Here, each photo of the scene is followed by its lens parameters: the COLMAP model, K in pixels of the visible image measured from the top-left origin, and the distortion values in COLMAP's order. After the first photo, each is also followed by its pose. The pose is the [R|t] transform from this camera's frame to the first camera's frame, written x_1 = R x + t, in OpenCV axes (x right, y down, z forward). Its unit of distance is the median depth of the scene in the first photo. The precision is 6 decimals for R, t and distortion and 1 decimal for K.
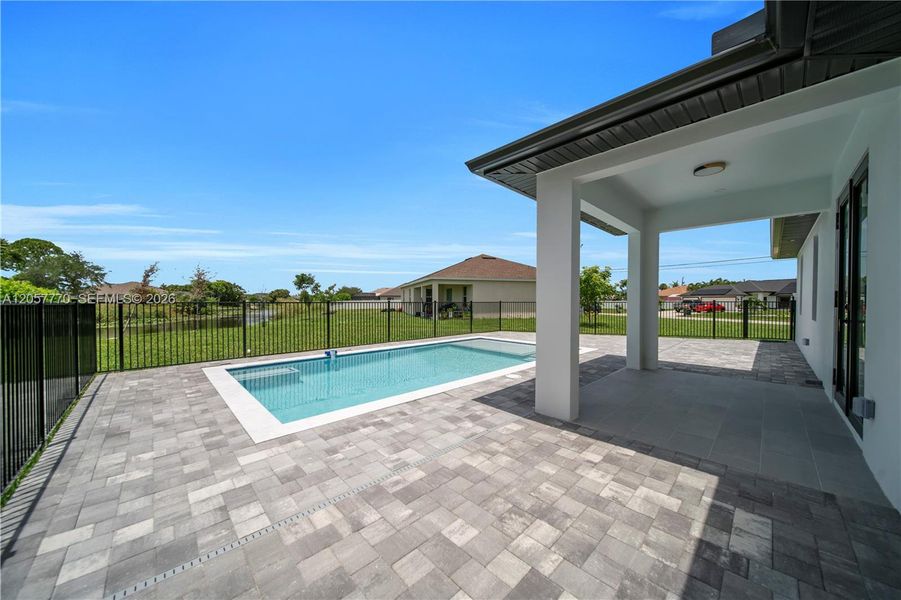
lens RADIAL K [[311.4, 0, 456.0], [0, 311.4, 304.8], [0, 0, 1]] dist [0.000207, -0.000032]
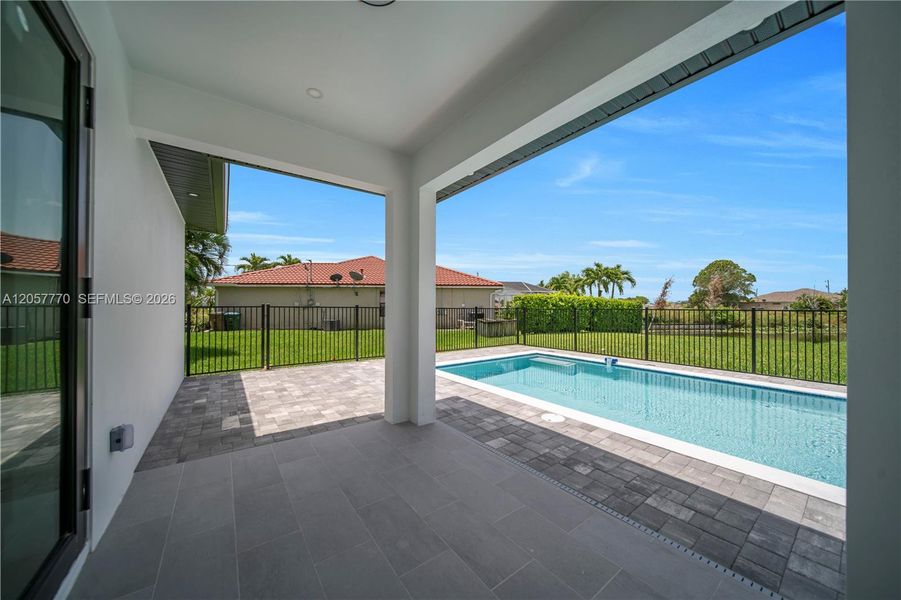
lens RADIAL K [[311.4, 0, 456.0], [0, 311.4, 304.8], [0, 0, 1]] dist [0.000207, -0.000032]
pose [[-0.134579, -0.010046, -0.990852, 1.872176], [-0.014641, 0.999860, -0.008149, -0.023741], [0.990795, 0.013411, -0.134708, 1.836278]]
